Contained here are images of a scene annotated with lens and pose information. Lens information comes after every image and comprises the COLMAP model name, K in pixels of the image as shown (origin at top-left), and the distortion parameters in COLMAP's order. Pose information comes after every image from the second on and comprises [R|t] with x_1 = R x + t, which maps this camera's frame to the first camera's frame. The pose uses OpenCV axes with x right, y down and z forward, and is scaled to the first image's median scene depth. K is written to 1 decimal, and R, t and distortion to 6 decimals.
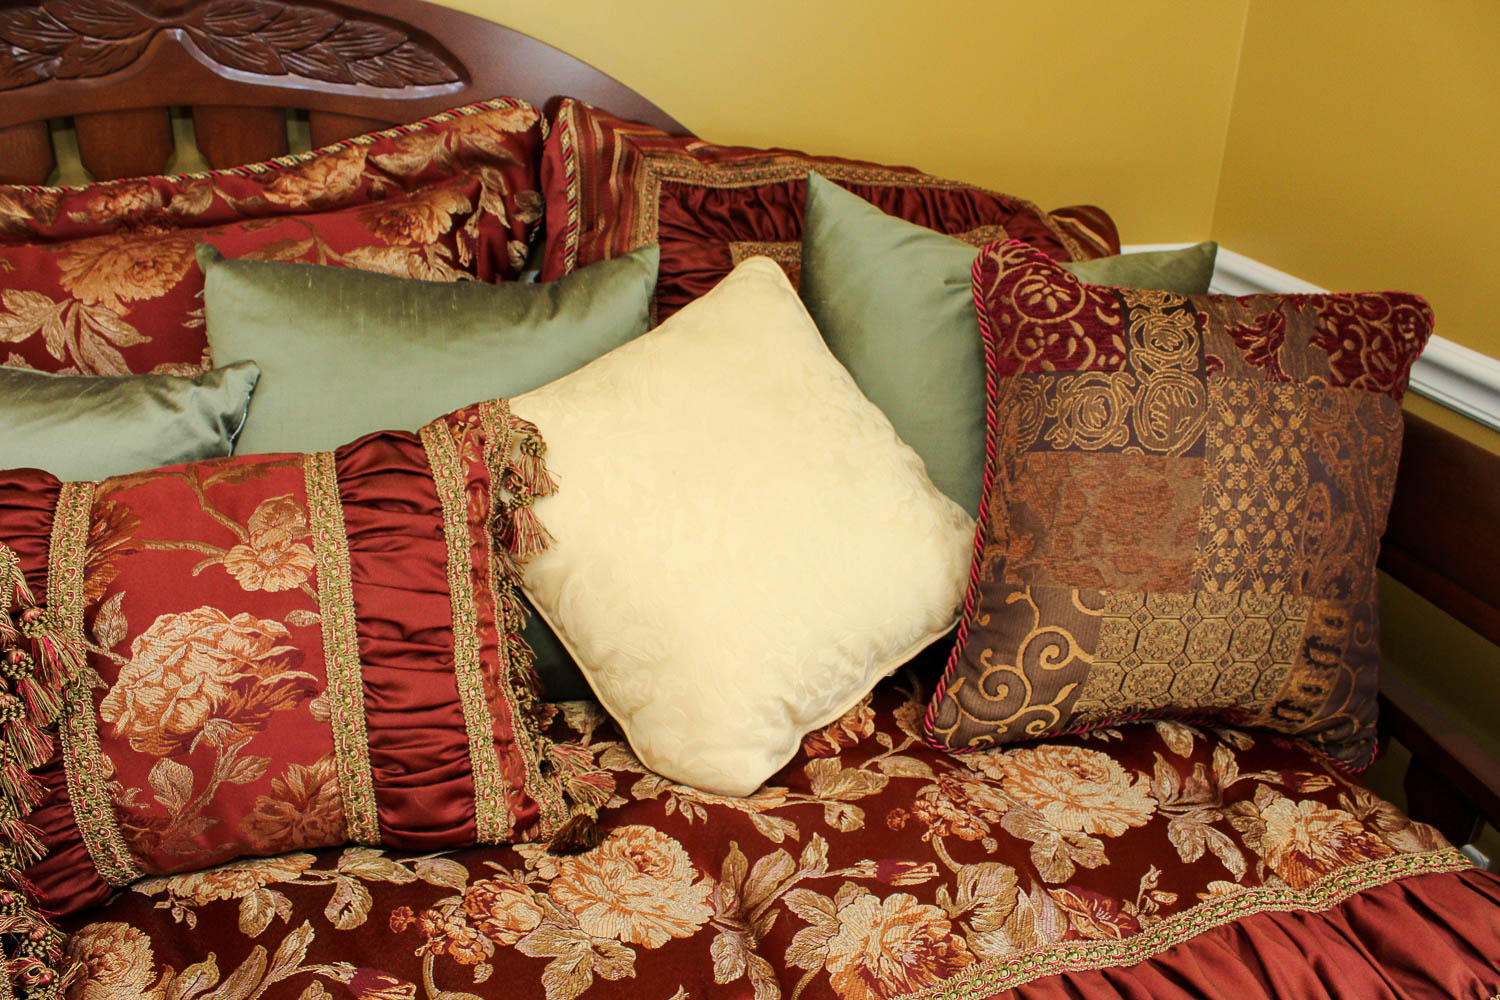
lens RADIAL K [[1262.4, 0, 742.6], [0, 1262.4, 505.9], [0, 0, 1]] dist [-0.153168, 0.137259]
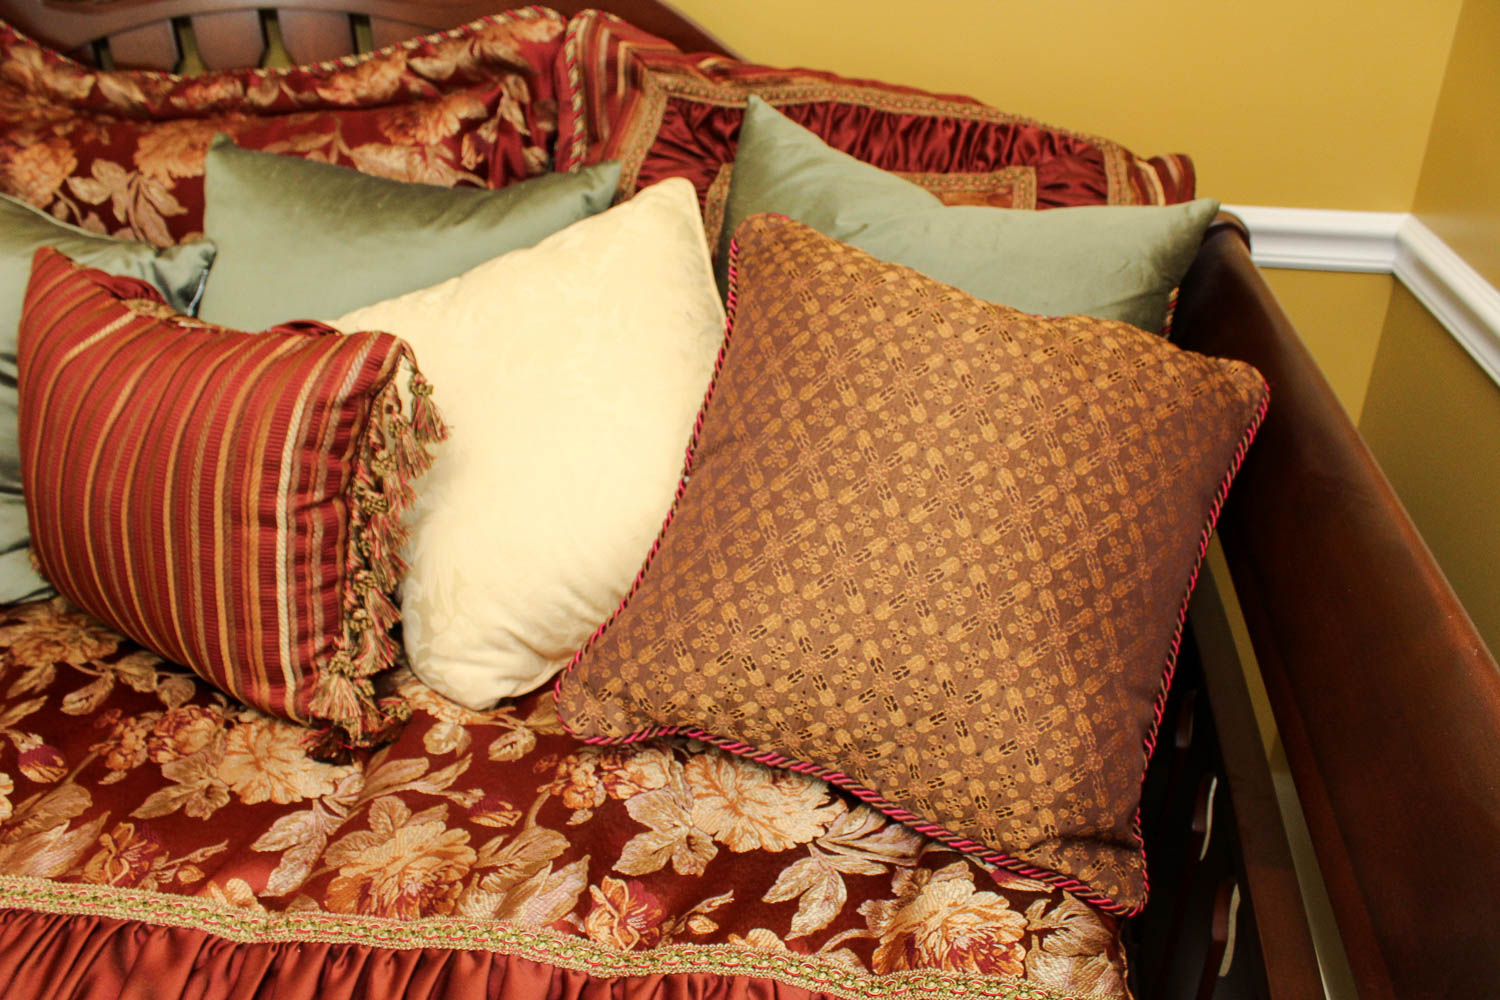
lens RADIAL K [[1262.4, 0, 734.4], [0, 1262.4, 502.1], [0, 0, 1]] dist [-0.153168, 0.137259]
pose [[0.888407, 0.186313, -0.419548, 0.468654], [-0.158982, 0.982250, 0.099547, -0.053717], [0.430648, -0.021738, 0.902258, 0.136623]]
